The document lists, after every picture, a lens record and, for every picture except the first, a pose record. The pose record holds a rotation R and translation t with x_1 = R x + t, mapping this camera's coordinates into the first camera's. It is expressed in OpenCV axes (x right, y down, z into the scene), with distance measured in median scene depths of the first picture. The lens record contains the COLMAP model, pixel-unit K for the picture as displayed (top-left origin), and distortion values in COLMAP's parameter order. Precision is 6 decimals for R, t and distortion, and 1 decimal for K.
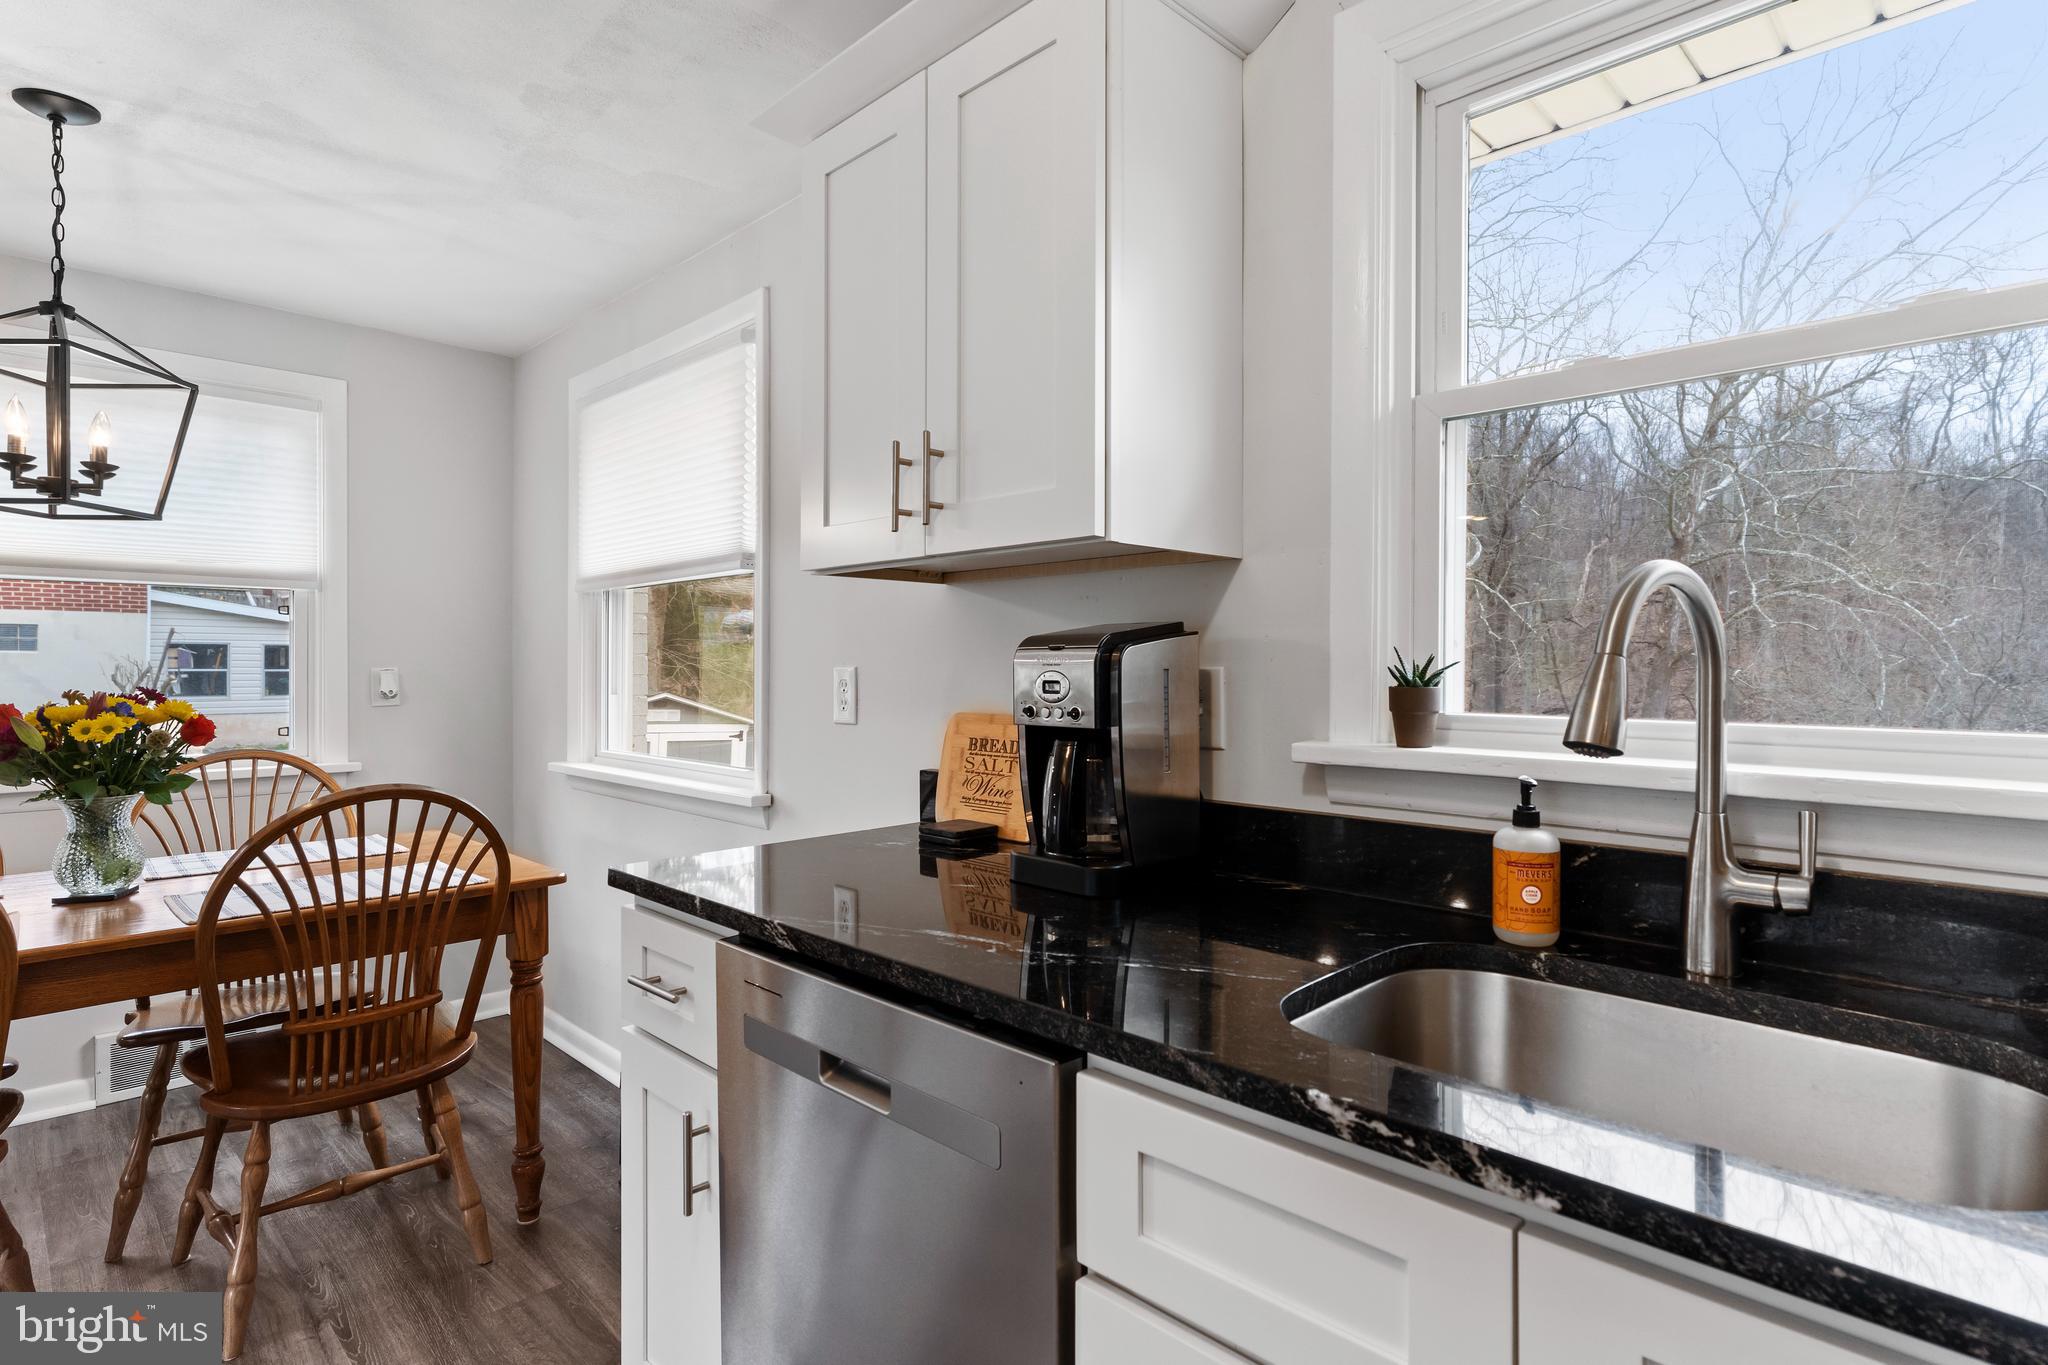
lens RADIAL K [[1045.8, 0, 1022.8], [0, 1045.8, 665.7], [0, 0, 1]] dist [-0.001096, 0.001438]
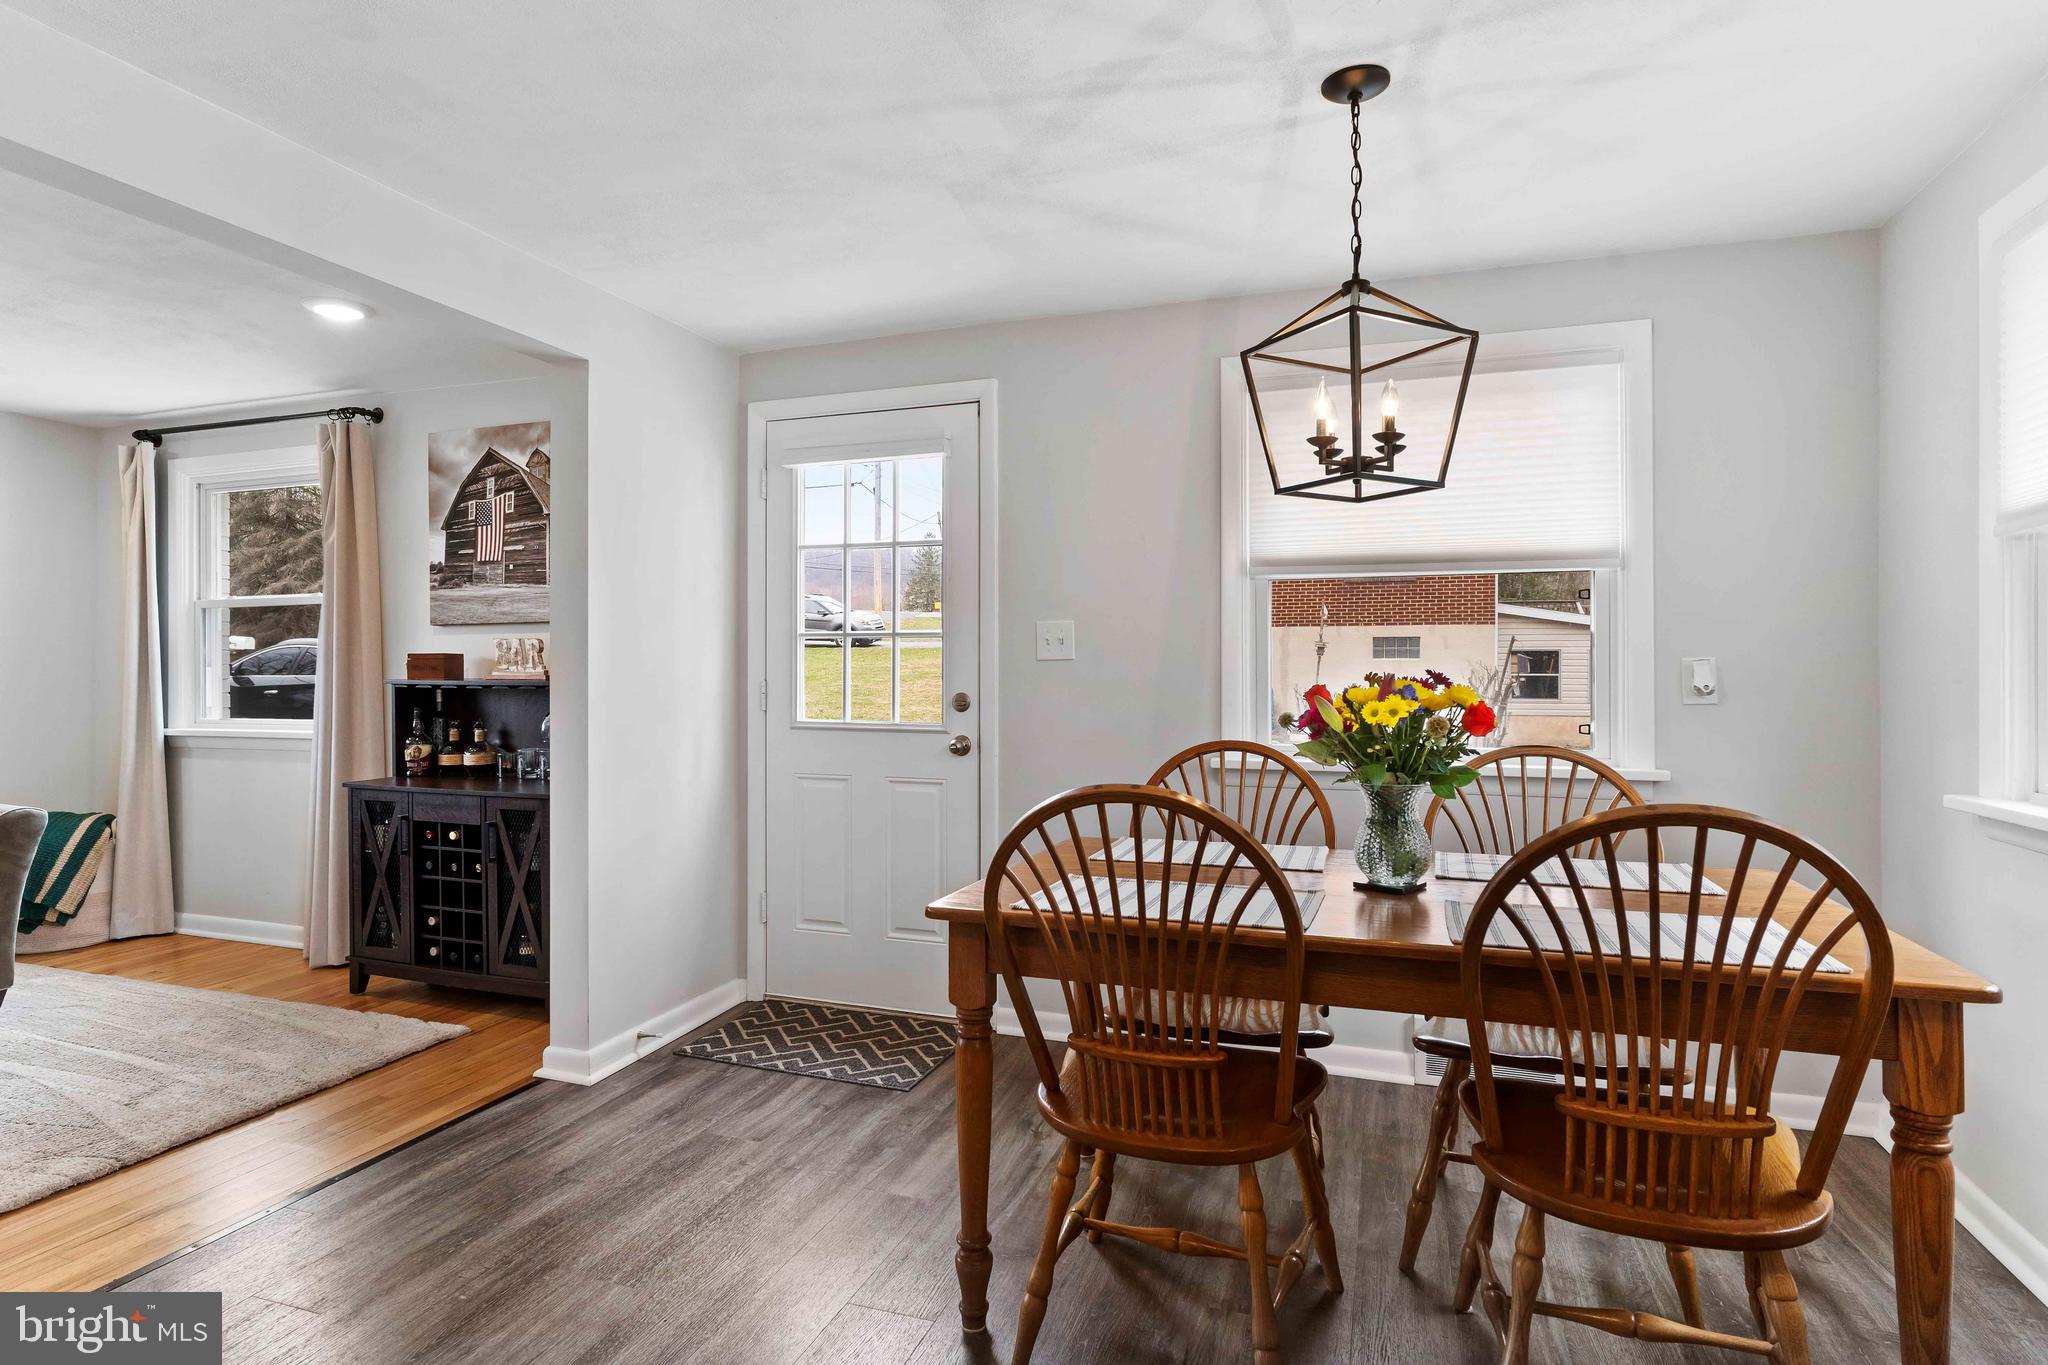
lens RADIAL K [[1066.3, 0, 1007.6], [0, 1066.3, 666.2], [0, 0, 1]] dist [-0.013586, 0.006387]
pose [[0.424596, -0.005499, -0.905366, -0.149863], [-0.000547, 0.999980, -0.006330, 0.024324], [0.905383, 0.003183, 0.424585, 0.268834]]
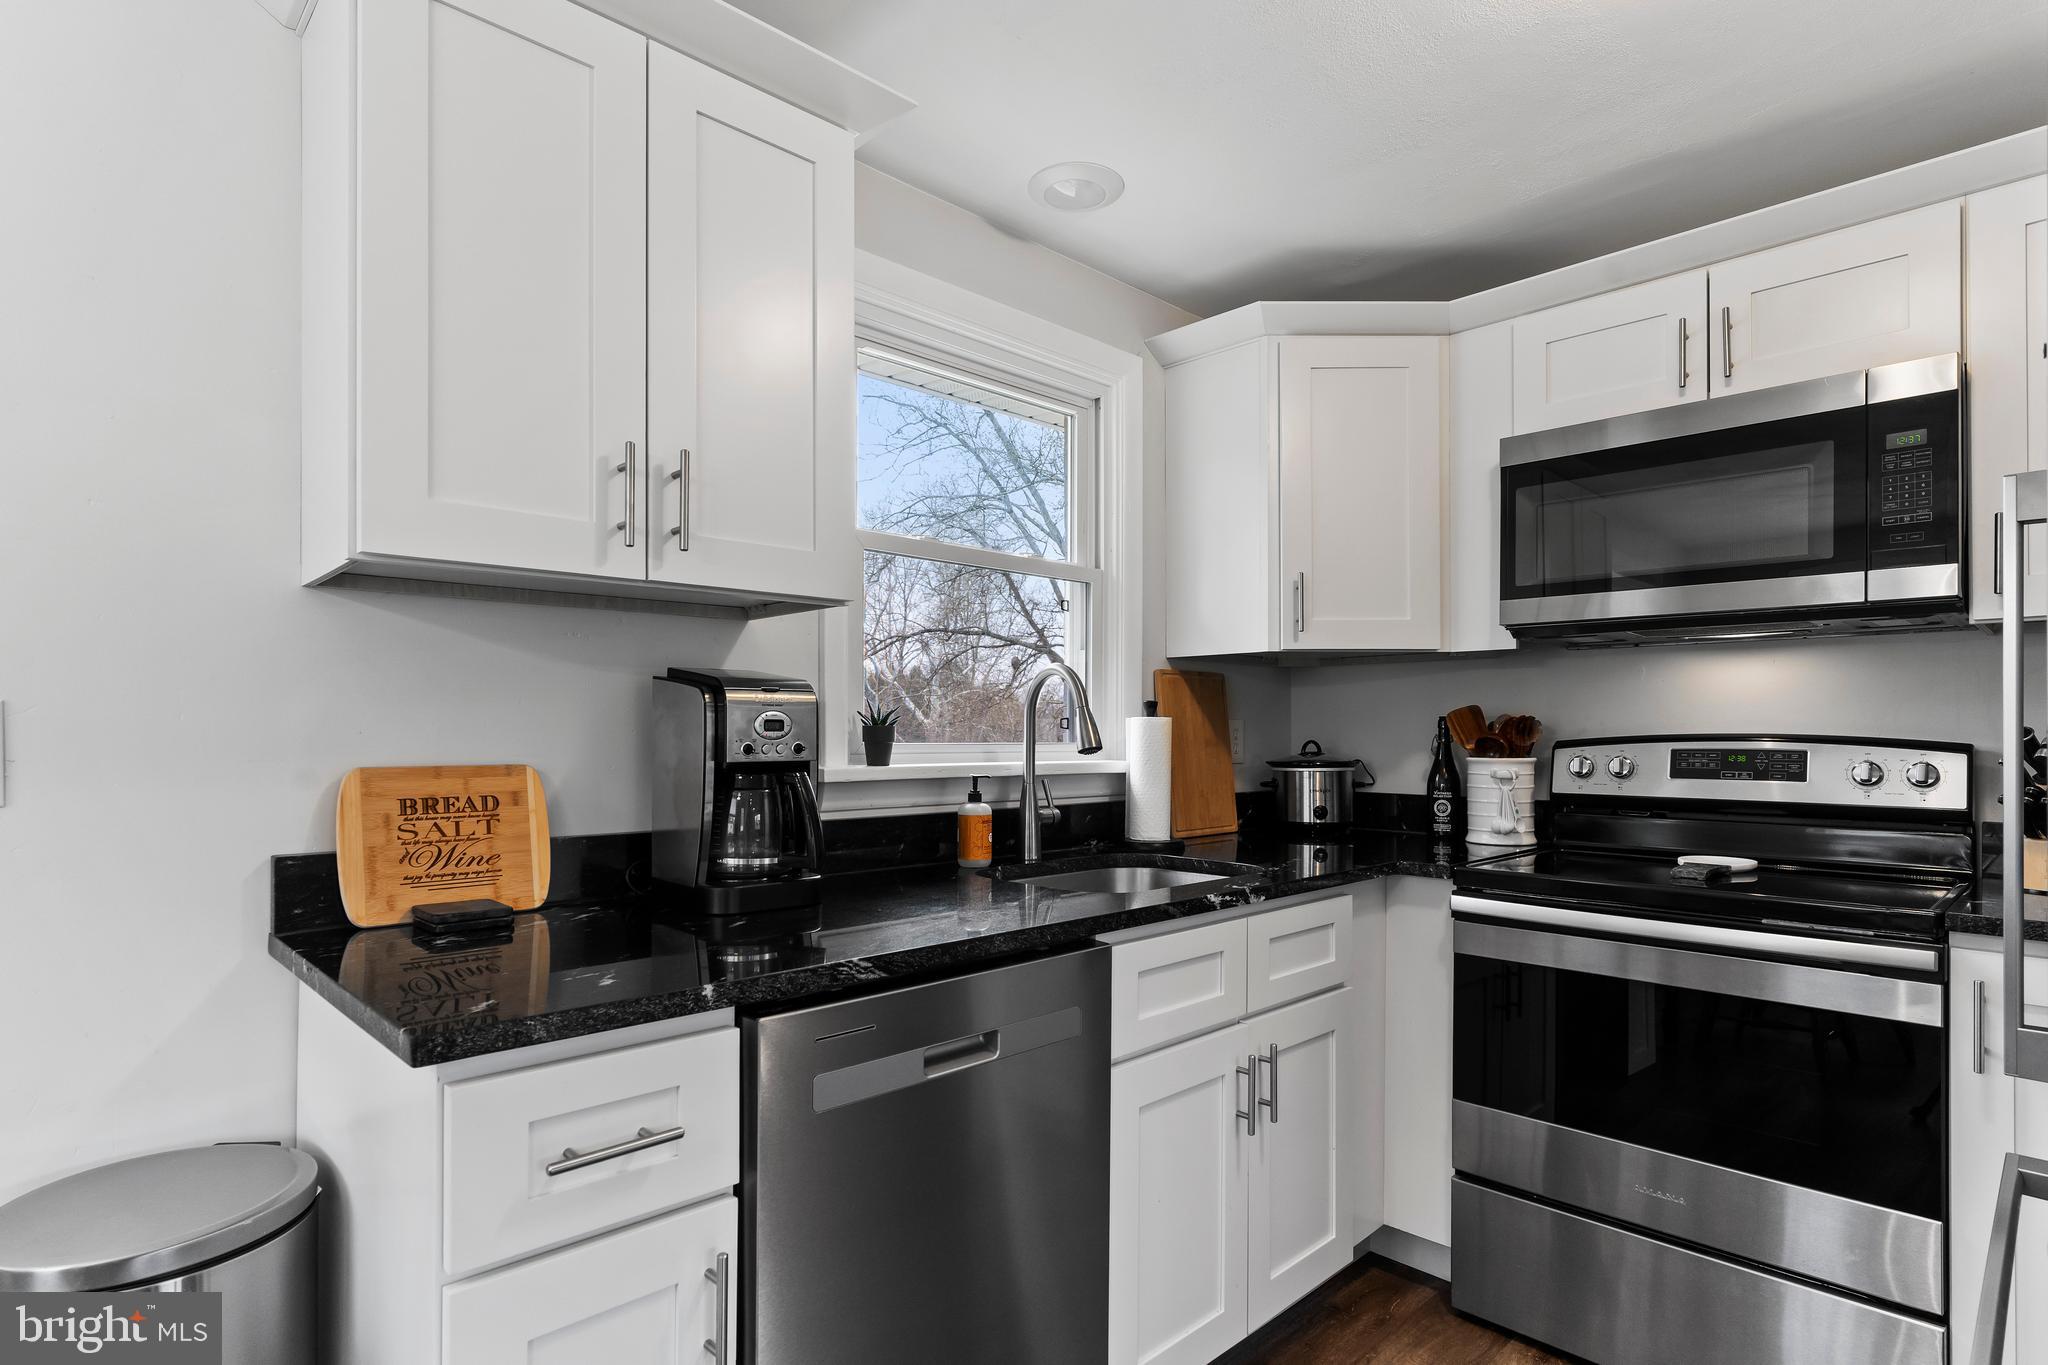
lens RADIAL K [[1059.5, 0, 1013.1], [0, 1059.5, 715.3], [0, 0, 1]] dist [-0.006076, -0.000102]
pose [[0.017510, 0.017179, 0.999699, -0.765222], [-0.001214, 0.999852, -0.017160, 0.020196], [-0.999846, -0.000914, 0.017528, 0.518613]]
